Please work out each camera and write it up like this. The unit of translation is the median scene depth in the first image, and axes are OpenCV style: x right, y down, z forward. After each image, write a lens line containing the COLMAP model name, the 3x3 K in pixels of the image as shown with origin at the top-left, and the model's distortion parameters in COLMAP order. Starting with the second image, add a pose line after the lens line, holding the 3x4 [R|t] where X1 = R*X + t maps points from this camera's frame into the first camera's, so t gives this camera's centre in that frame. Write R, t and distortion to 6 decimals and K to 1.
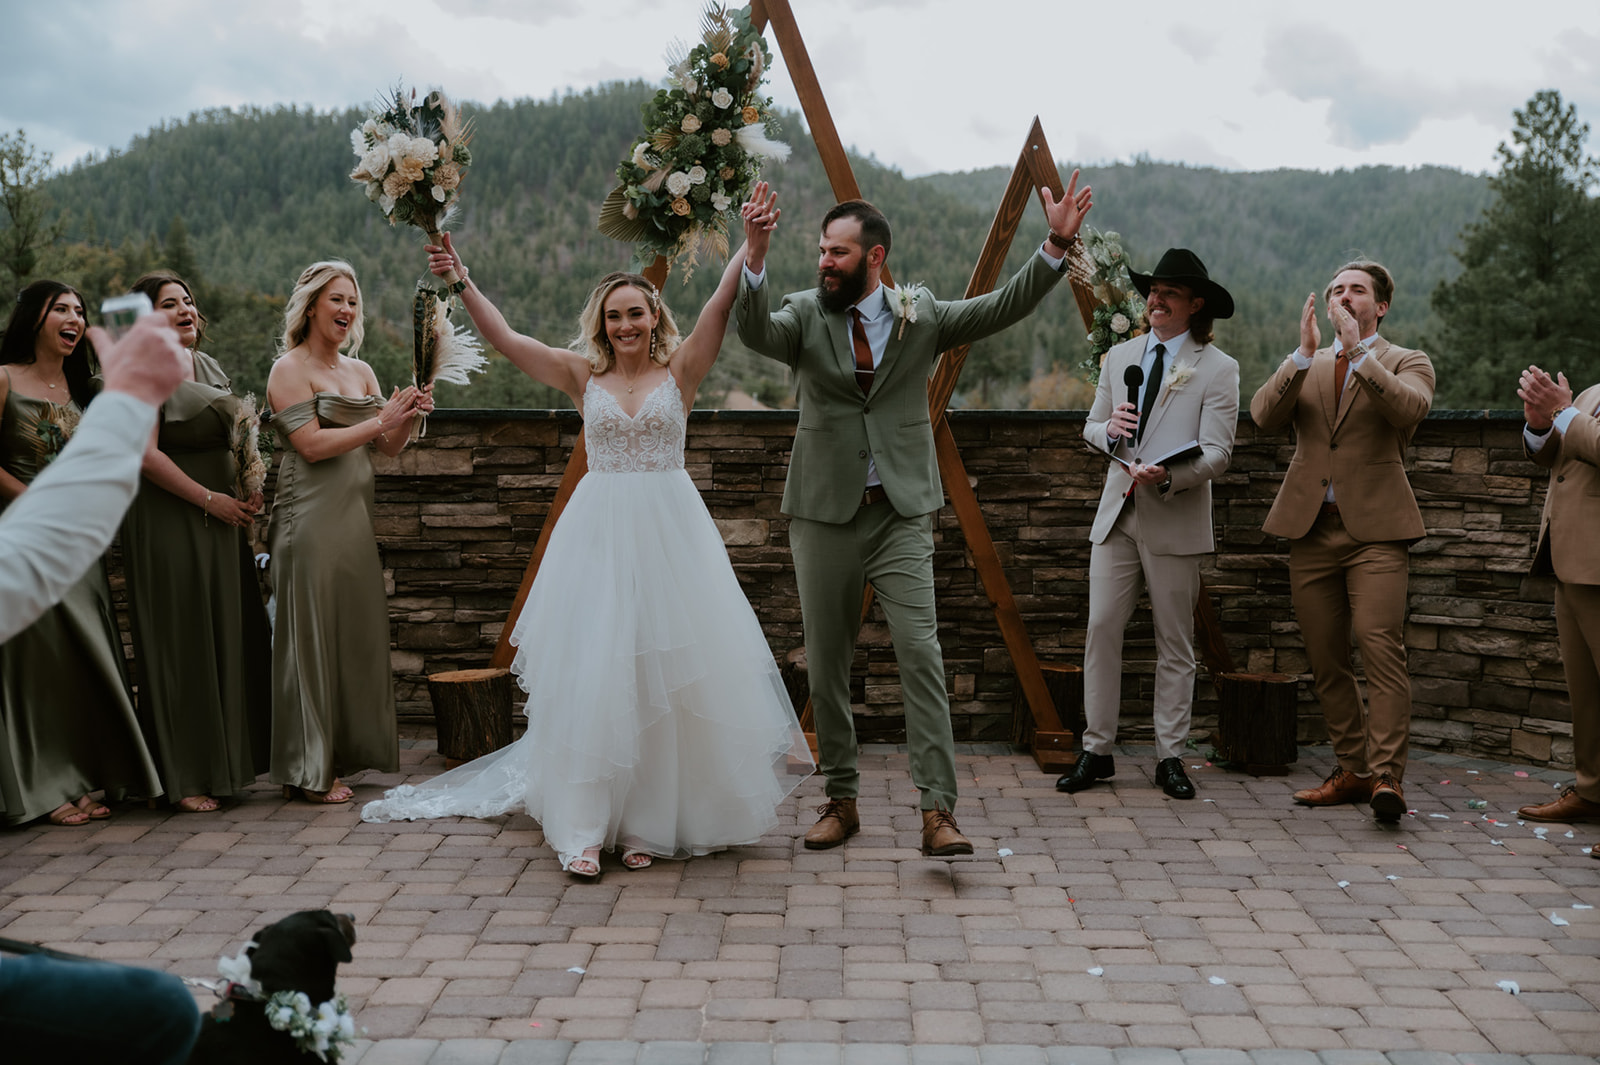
lens RADIAL K [[2159.3, 0, 800.0], [0, 2159.3, 532.5], [0, 0, 1]] dist [0.153221, -0.020345]
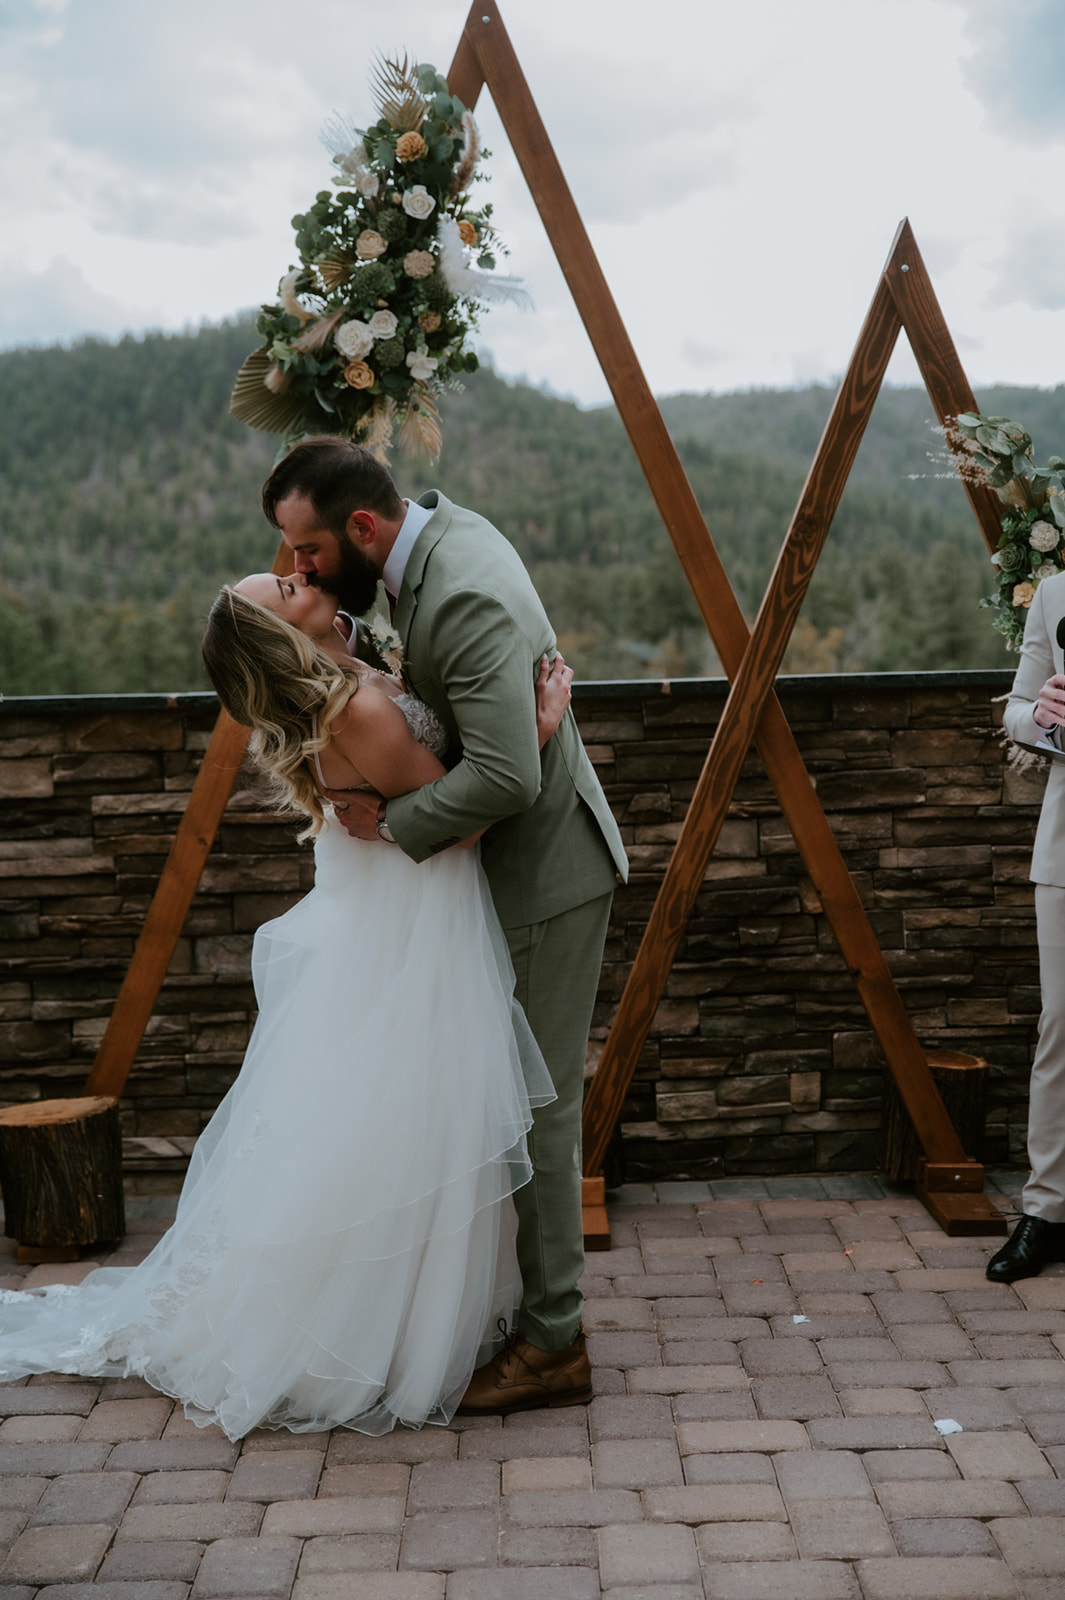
lens RADIAL K [[2366.4, 0, 532.5], [0, 2366.4, 800.0], [0, 0, 1]] dist [0.174310, 0.020867]
pose [[0.999209, -0.031430, 0.024372, -0.022942], [0.031441, 0.999506, -0.000054, -0.020910], [-0.024359, 0.000820, 0.999703, 0.270223]]
